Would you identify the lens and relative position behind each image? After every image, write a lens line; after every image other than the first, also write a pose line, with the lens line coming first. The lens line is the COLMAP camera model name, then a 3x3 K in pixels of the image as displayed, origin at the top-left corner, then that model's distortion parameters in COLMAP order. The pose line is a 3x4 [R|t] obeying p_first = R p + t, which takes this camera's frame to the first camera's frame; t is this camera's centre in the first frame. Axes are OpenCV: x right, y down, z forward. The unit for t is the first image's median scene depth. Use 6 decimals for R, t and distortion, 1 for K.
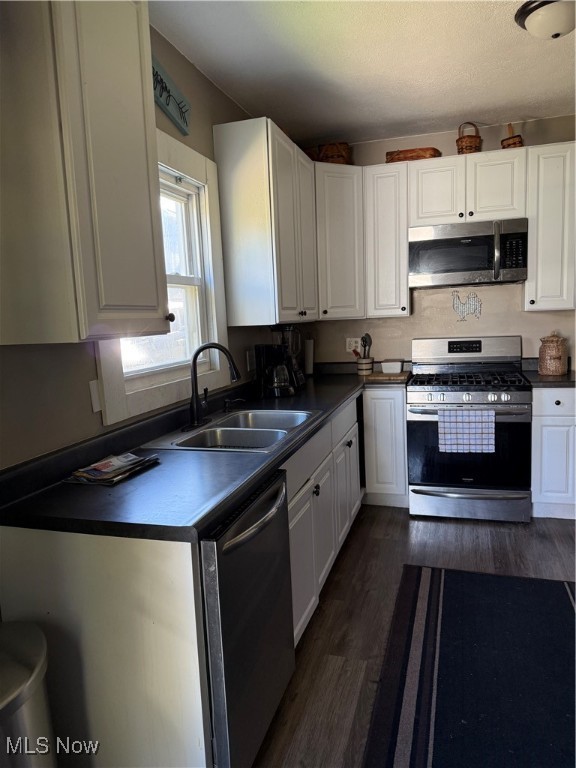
lens RADIAL K [[545.5, 0, 284.6], [0, 545.5, 385.5], [0, 0, 1]] dist [0.087990, -0.140559]
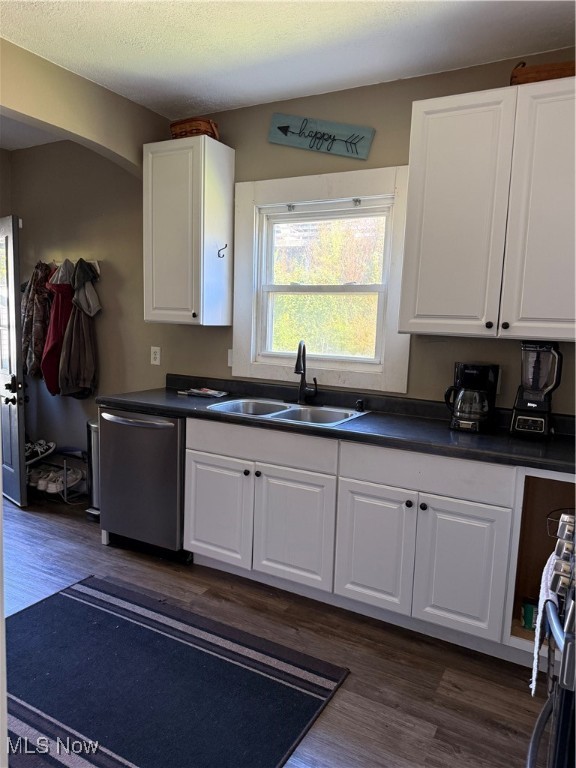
lens RADIAL K [[544.1, 0, 288.8], [0, 544.1, 387.7], [0, 0, 1]] dist [0.094040, -0.173482]
pose [[-0.203786, 0.160961, -0.965693, 0.742572], [-0.149419, 0.969723, 0.193164, -0.141860], [0.967546, 0.183657, -0.173565, 0.825641]]
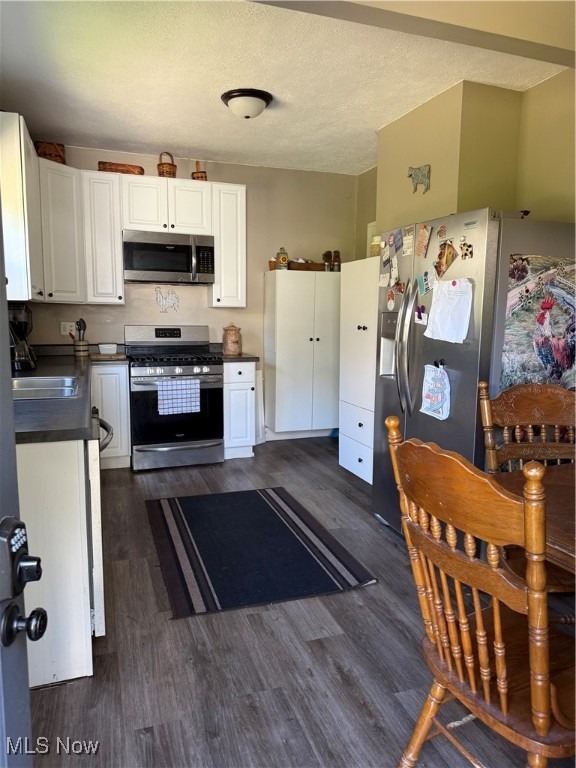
lens RADIAL K [[545.5, 0, 284.6], [0, 545.5, 385.5], [0, 0, 1]] dist [0.087990, -0.140559]
pose [[0.802881, -0.026502, 0.595550, -0.220687], [0.031159, 0.999511, 0.002472, 0.058977], [-0.595325, 0.016573, 0.803314, -0.160597]]
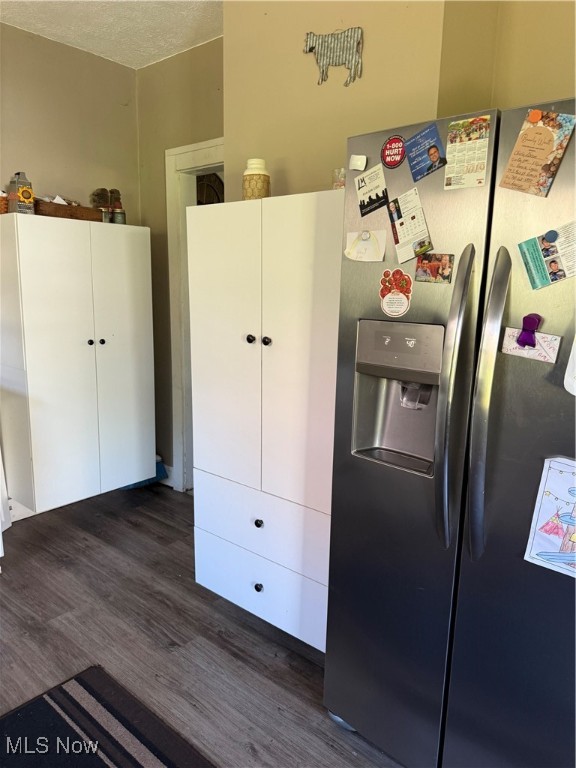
lens RADIAL K [[531.4, 0, 279.1], [0, 531.4, 384.8], [0, 0, 1]] dist [-0.020933, 0.000712]
pose [[0.384461, -0.124531, 0.914703, 0.061091], [0.077649, 0.991710, 0.102378, -0.048705], [-0.919870, 0.031666, 0.390944, 0.363863]]
